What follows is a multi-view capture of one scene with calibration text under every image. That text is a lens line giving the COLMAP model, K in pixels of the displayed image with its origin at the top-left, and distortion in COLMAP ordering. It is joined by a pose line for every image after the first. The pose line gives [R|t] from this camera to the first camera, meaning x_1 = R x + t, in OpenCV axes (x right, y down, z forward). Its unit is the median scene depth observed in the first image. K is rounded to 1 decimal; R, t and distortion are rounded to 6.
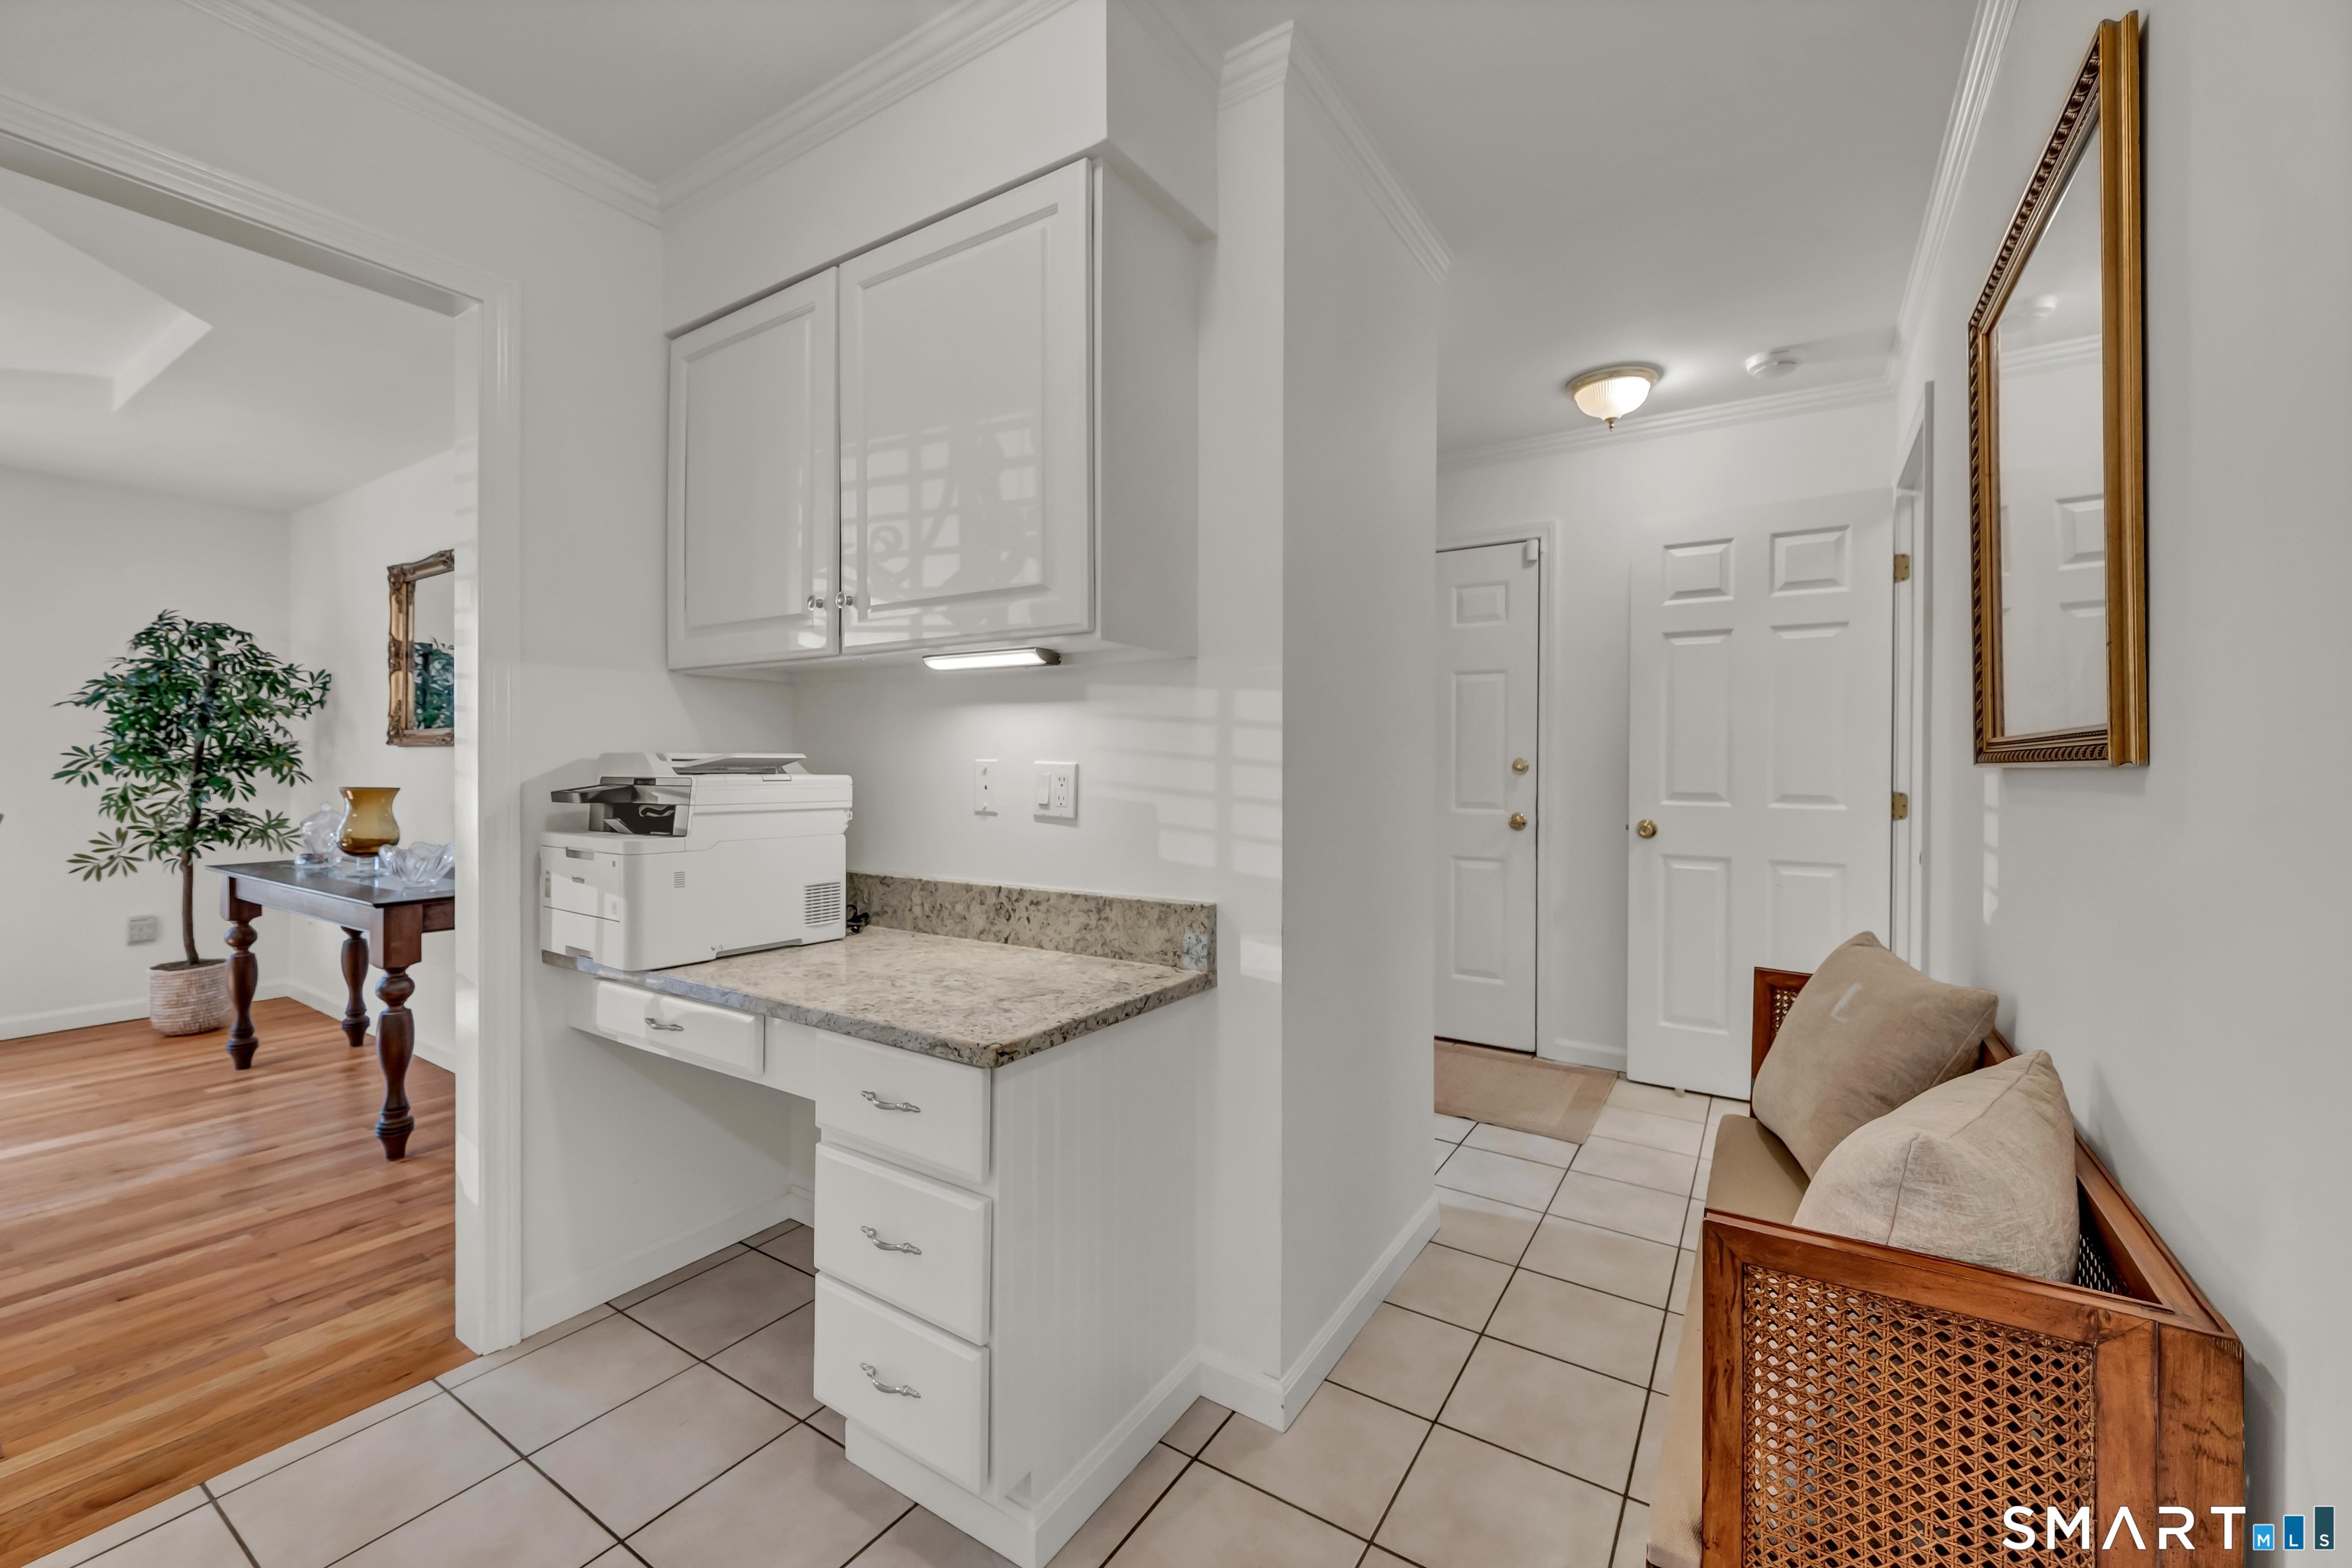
lens RADIAL K [[949.0, 0, 1176.1], [0, 949.0, 756.4], [0, 0, 1]] dist [-0.001288, 0.000084]
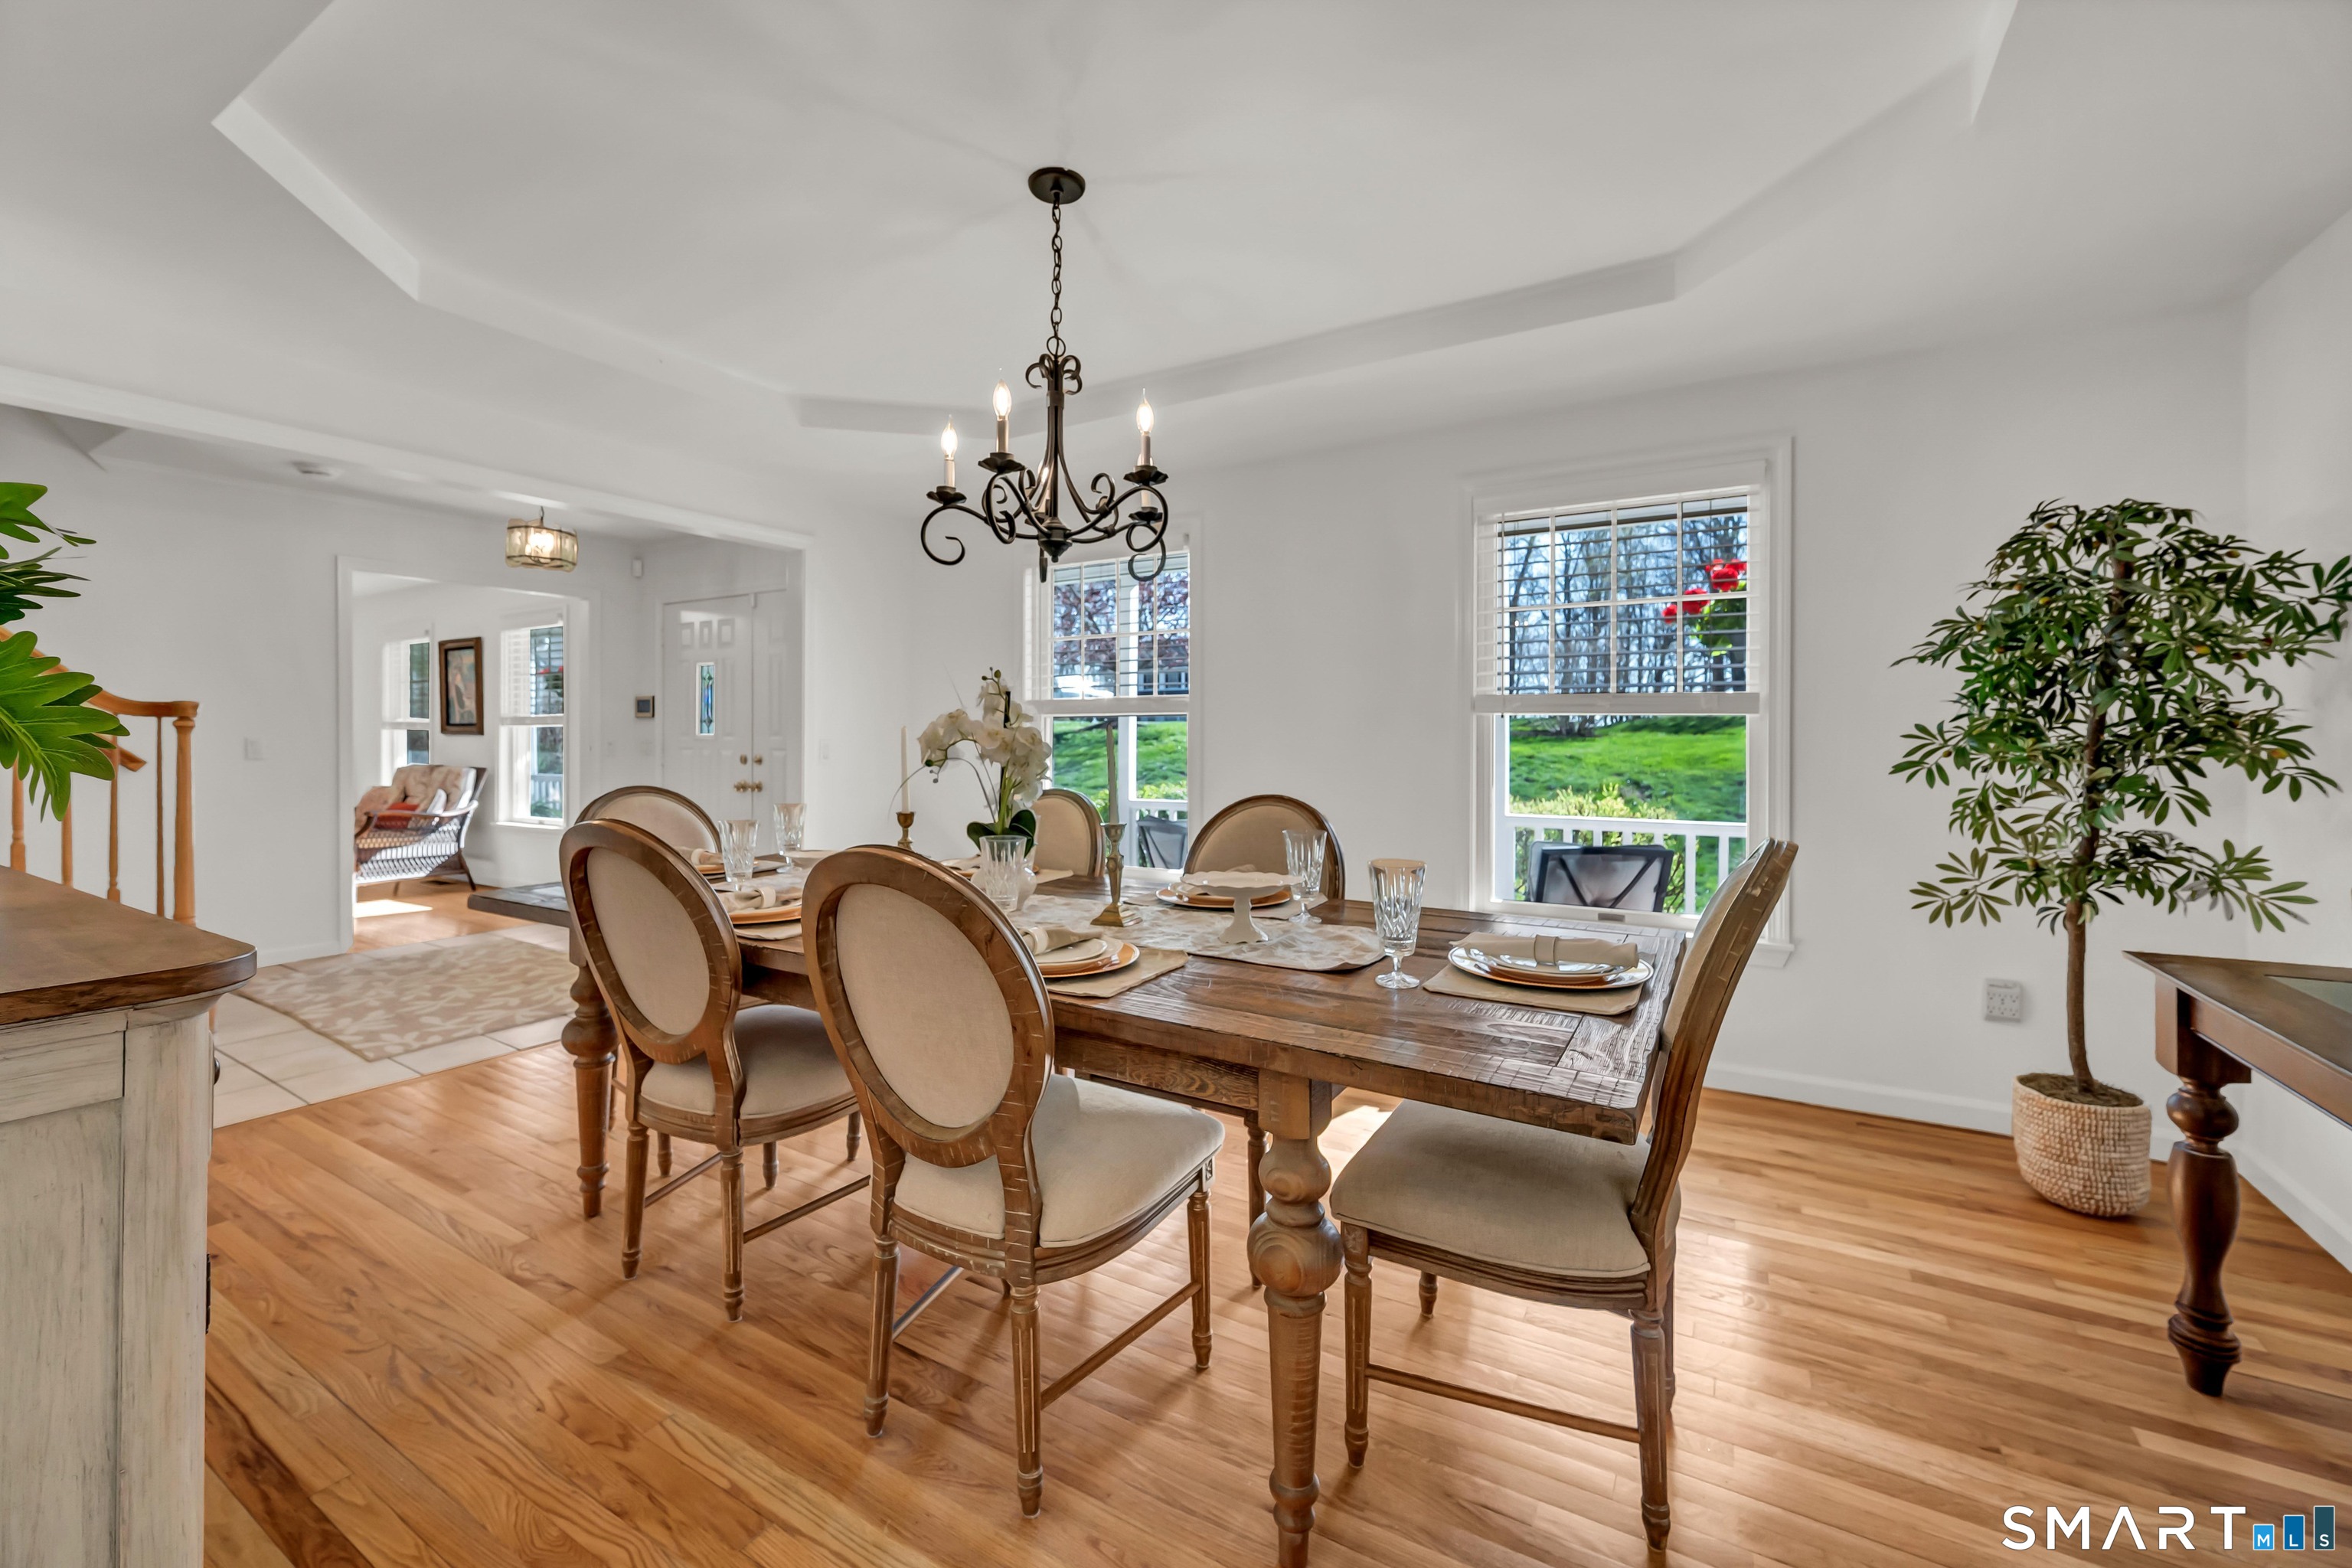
lens RADIAL K [[942.0, 0, 1183.2], [0, 942.0, 751.4], [0, 0, 1]] dist [-0.002875, 0.000033]
pose [[0.039805, 0.007099, -0.999182, -0.492721], [0.004918, 0.999961, 0.007300, 0.000885], [0.999195, -0.005205, 0.039769, 0.431056]]
